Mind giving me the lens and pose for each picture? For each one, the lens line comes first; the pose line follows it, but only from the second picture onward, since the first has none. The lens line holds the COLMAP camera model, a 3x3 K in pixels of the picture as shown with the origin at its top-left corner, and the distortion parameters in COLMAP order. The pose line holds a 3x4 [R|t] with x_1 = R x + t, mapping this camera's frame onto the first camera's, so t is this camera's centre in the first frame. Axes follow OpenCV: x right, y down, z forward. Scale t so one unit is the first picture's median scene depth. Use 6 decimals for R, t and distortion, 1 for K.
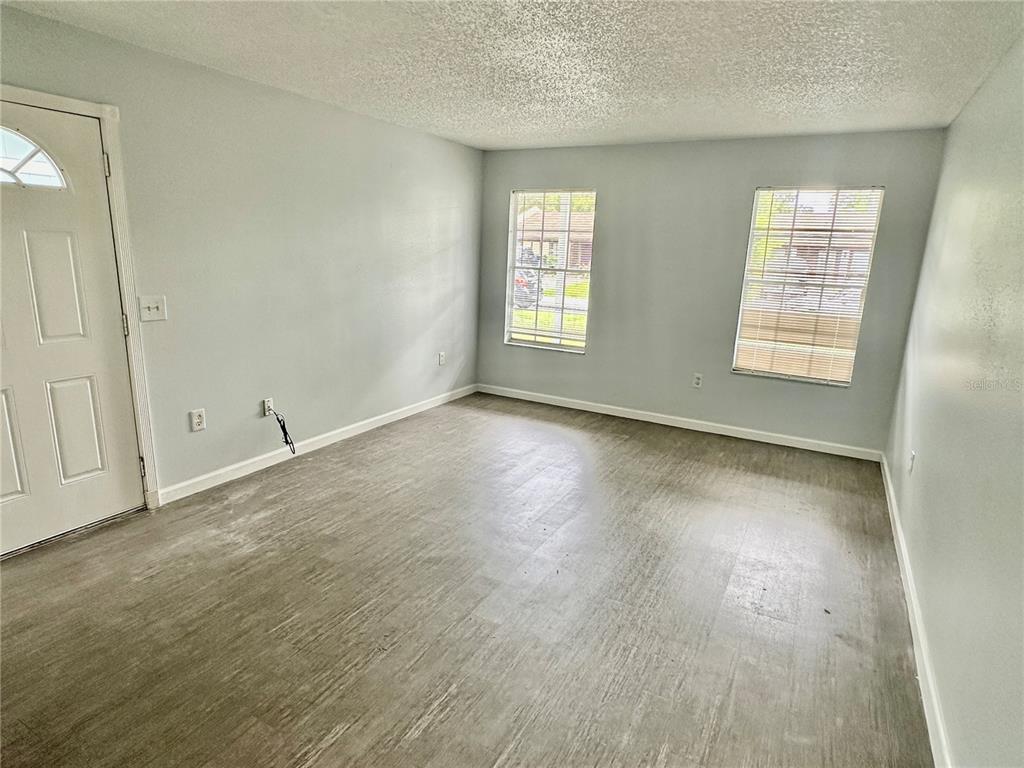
lens RADIAL K [[595.9, 0, 513.1], [0, 595.9, 384.9], [0, 0, 1]] dist [0.021581, 0.000393]
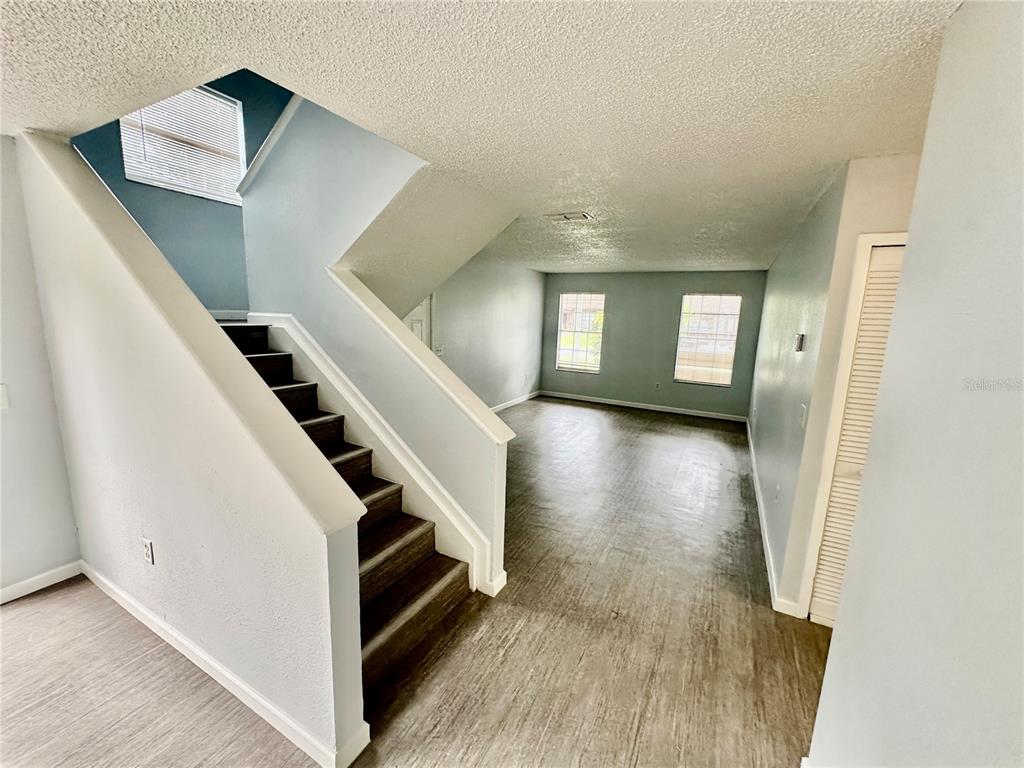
lens RADIAL K [[409.8, 0, 515.6], [0, 409.8, 380.6], [0, 0, 1]] dist [-0.003171, 0.000987]
pose [[0.999892, -0.004652, 0.013910, -0.199813], [0.005561, 0.997801, -0.066050, 0.066129], [-0.013572, 0.066120, 0.997719, -0.398592]]
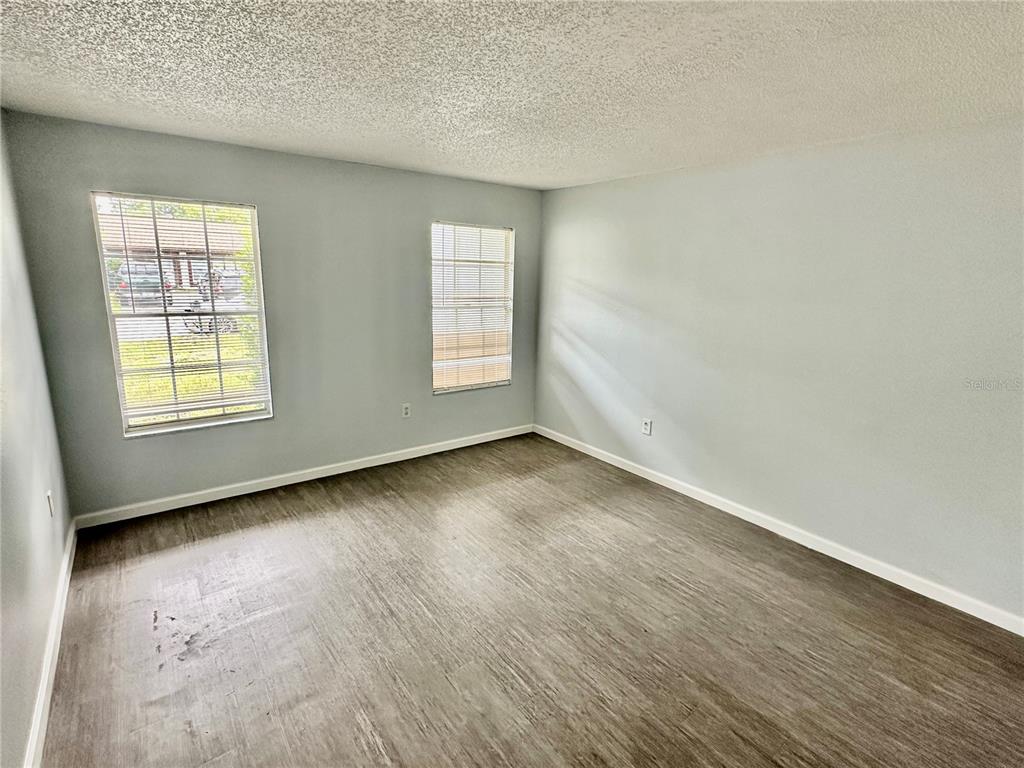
lens RADIAL K [[501.6, 0, 506.0], [0, 501.6, 382.3], [0, 0, 1]] dist [-0.002366, 0.000164]
pose [[0.413094, -0.221315, 0.883387, -0.360684], [0.203036, 0.967988, 0.147566, -0.146767], [-0.887767, 0.118401, 0.444805, 0.486407]]
